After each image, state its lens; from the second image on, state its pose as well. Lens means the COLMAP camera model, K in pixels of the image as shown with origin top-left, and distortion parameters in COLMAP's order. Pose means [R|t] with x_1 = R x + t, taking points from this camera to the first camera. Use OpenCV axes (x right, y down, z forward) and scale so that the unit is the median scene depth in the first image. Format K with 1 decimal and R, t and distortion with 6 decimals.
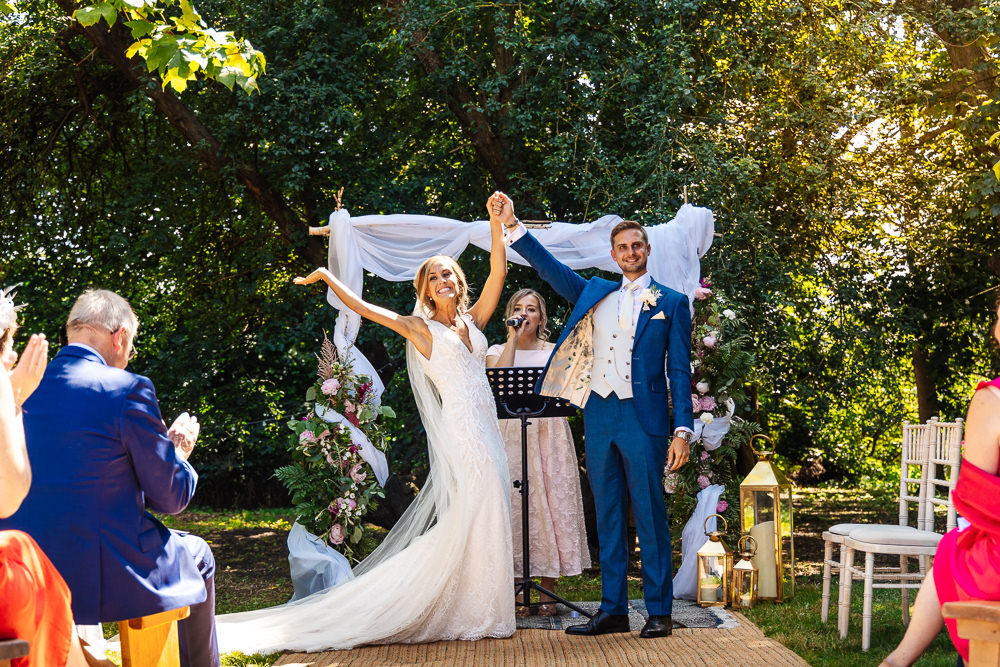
lens RADIAL K [[1723.3, 0, 494.8], [0, 1723.3, 334.2], [0, 0, 1]] dist [0.129035, 0.000000]
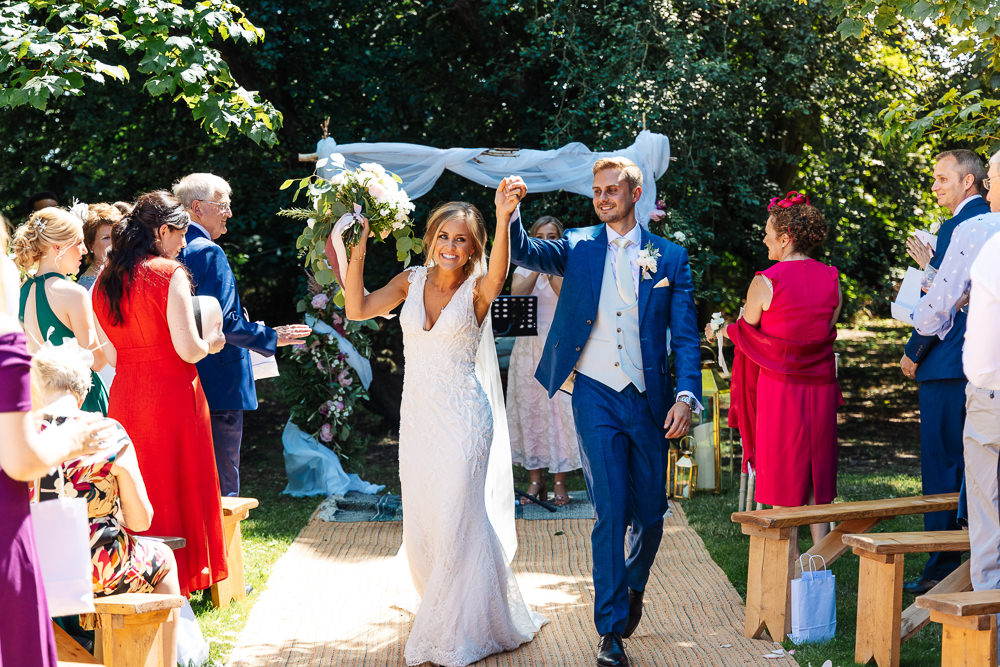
lens RADIAL K [[2071.0, 0, 502.3], [0, 2071.0, 332.9], [0, 0, 1]] dist [0.097800, 0.000000]
pose [[0.999997, 0.000127, 0.002505, 0.018634], [-0.000353, 0.995899, 0.090477, -0.069862], [-0.002483, -0.090477, 0.995895, -0.328631]]
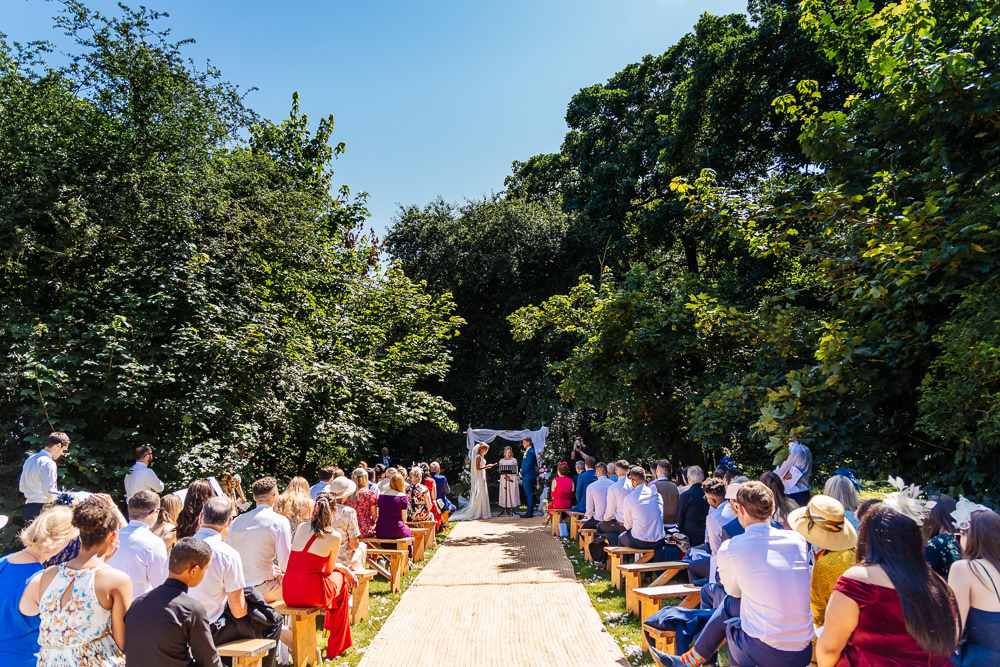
lens RADIAL K [[693.3, 0, 500.3], [0, 693.3, 333.9], [0, 0, 1]] dist [-0.001385, -0.000062]
pose [[0.998743, -0.010861, -0.048930, 0.069324], [0.005094, 0.993179, -0.116488, -0.097318], [0.049861, 0.116092, 0.991986, -0.748945]]
